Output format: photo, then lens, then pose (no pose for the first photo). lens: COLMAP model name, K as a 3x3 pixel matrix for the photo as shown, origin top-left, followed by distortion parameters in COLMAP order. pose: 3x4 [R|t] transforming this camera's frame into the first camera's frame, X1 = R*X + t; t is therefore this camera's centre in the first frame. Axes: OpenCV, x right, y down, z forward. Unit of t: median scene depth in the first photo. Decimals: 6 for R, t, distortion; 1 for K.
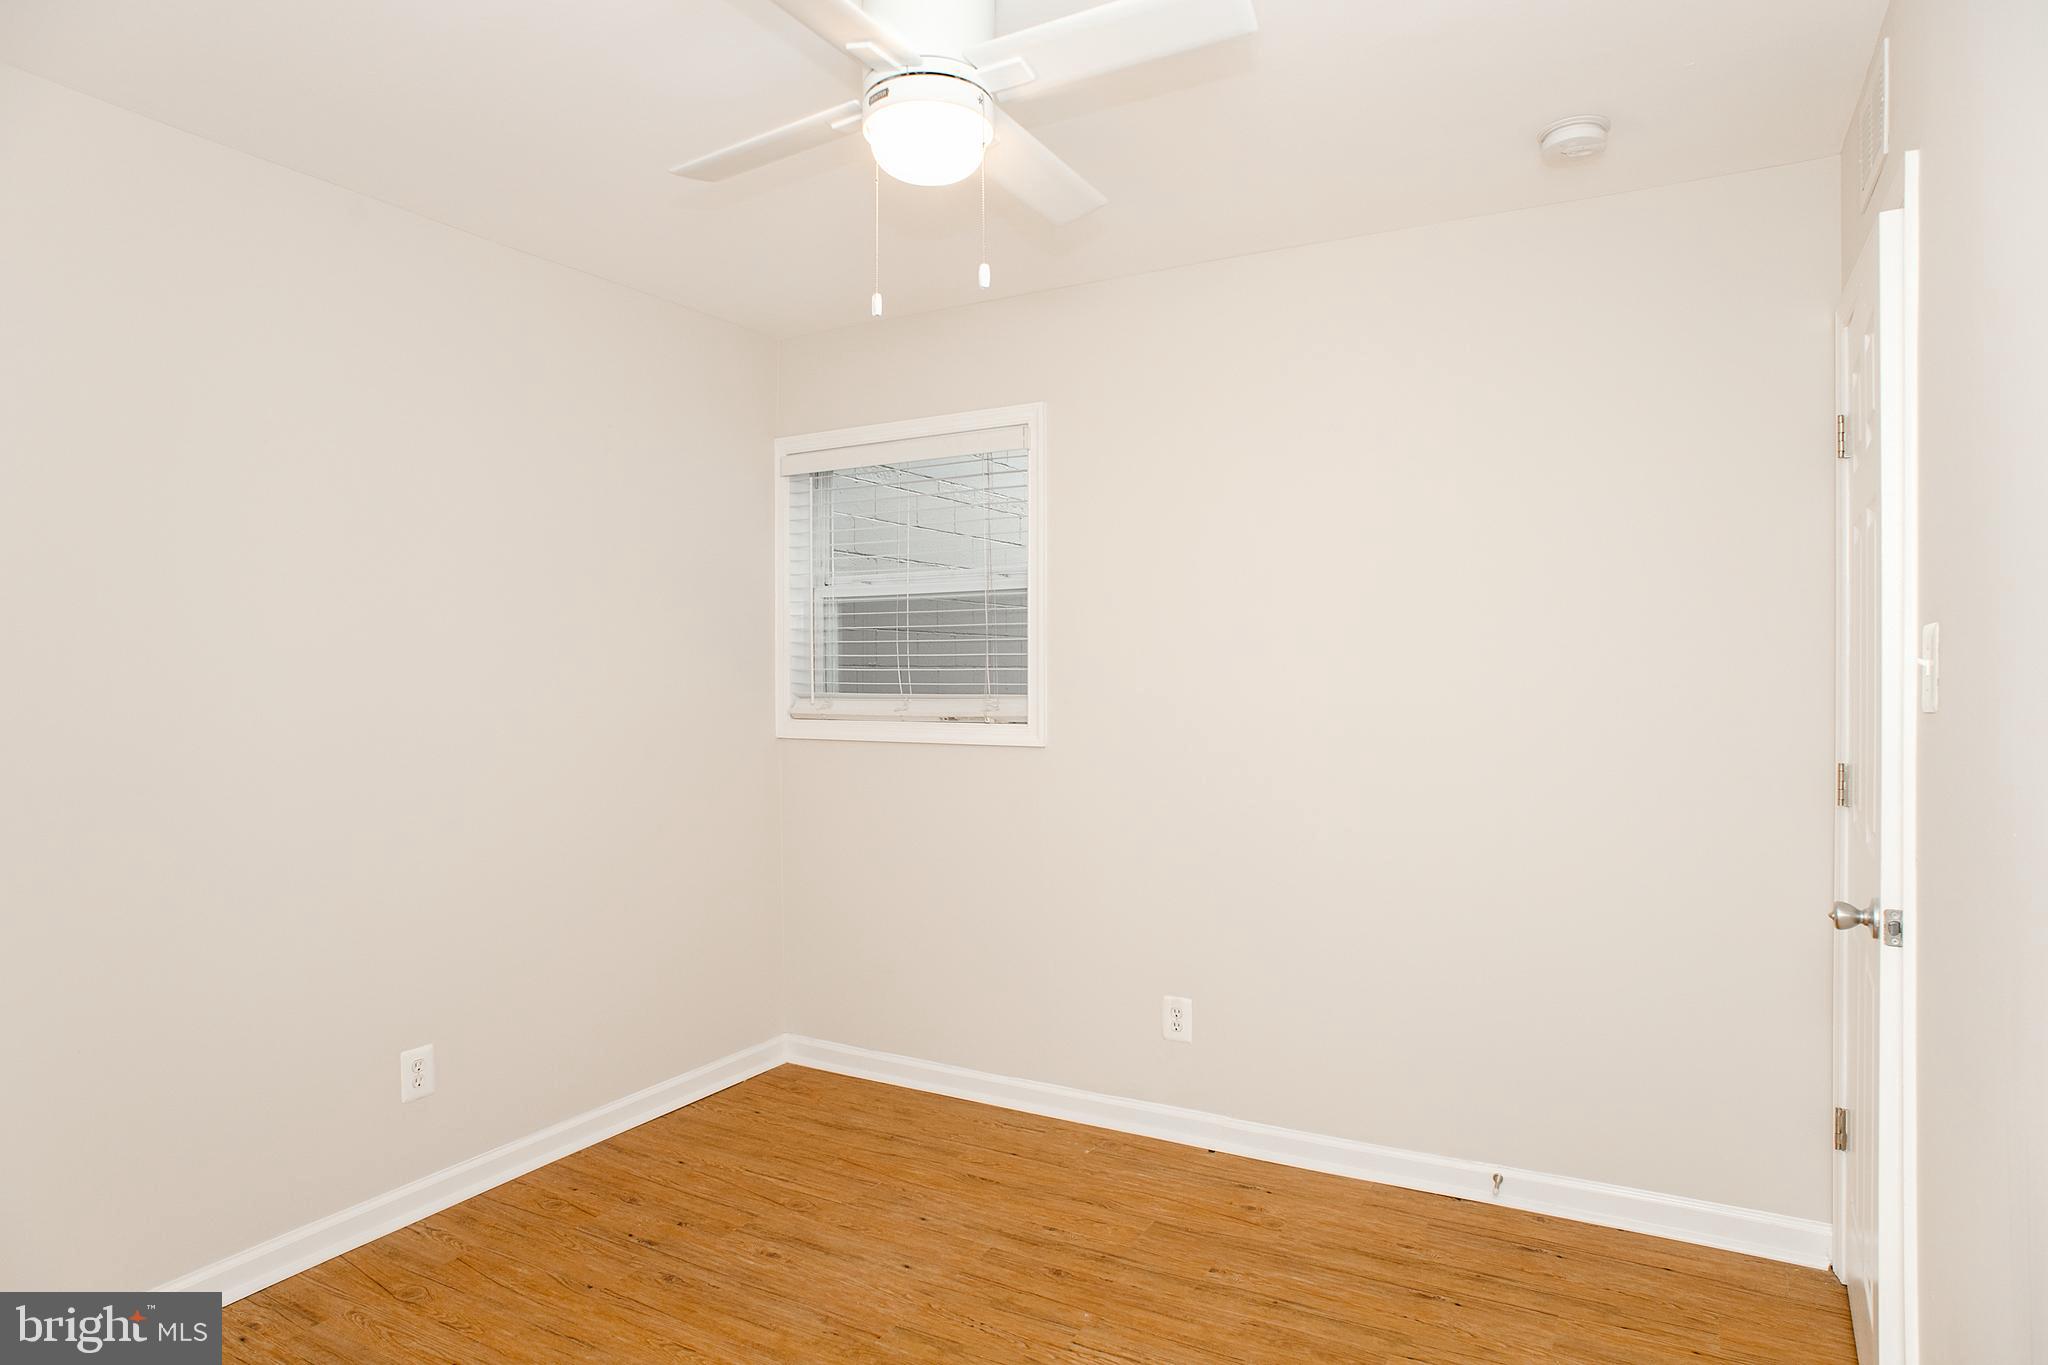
lens RADIAL K [[1167.7, 0, 1028.7], [0, 1167.7, 703.0], [0, 0, 1]] dist [-0.101301, 0.075257]
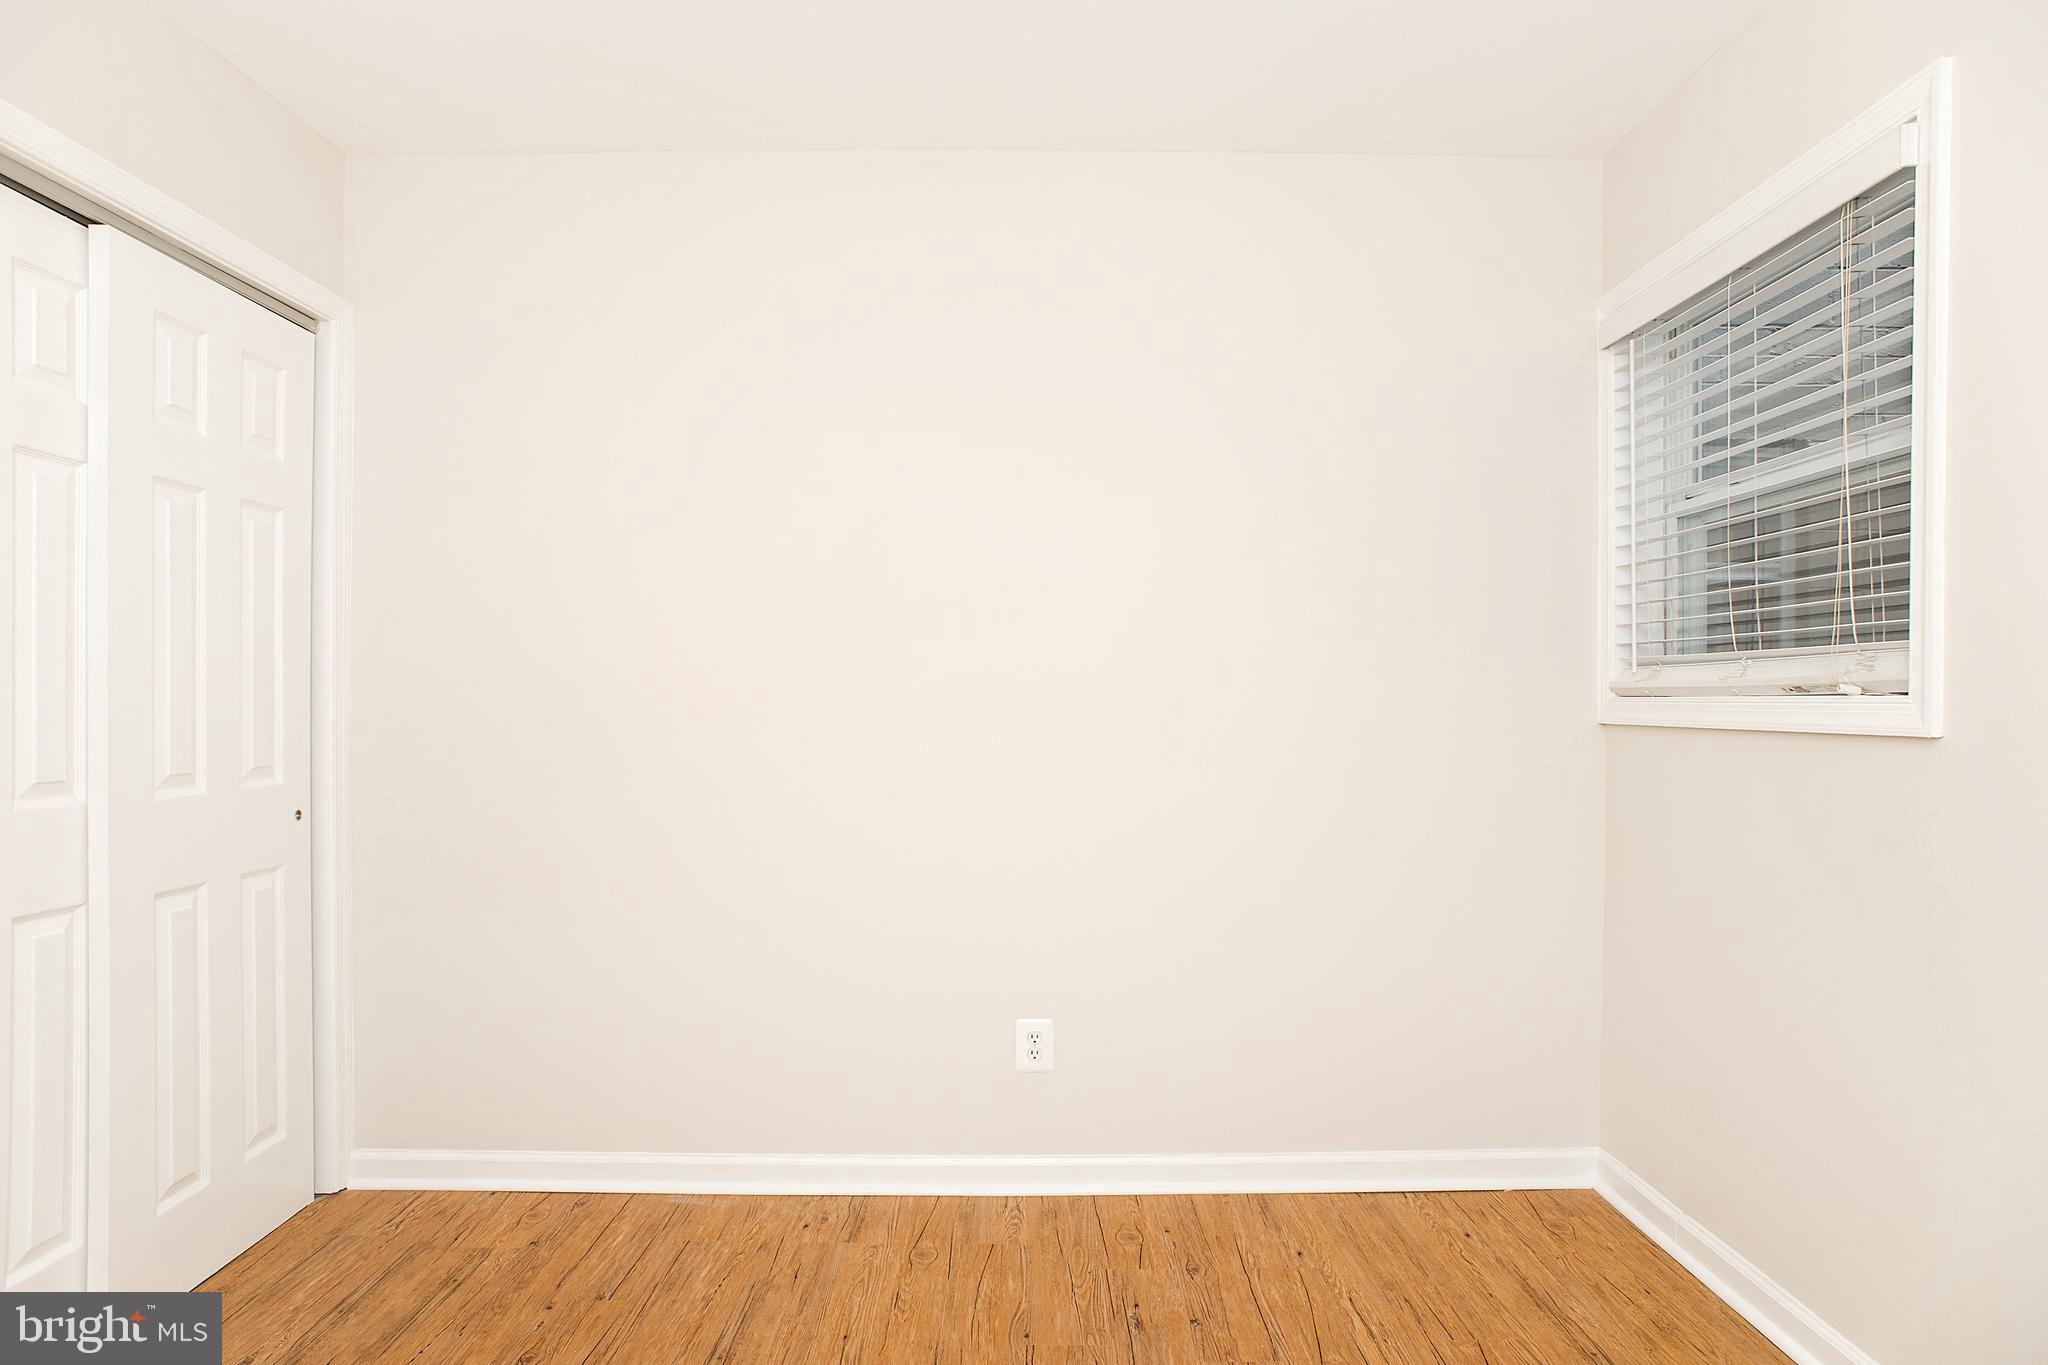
lens RADIAL K [[1181.2, 0, 1015.9], [0, 1181.2, 700.6], [0, 0, 1]] dist [-0.057817, 0.045200]
pose [[0.485205, 0.004195, -0.874390, 0.269421], [-0.016769, 0.999849, -0.004508, 0.030442], [0.874240, 0.016850, 0.485202, 0.404568]]
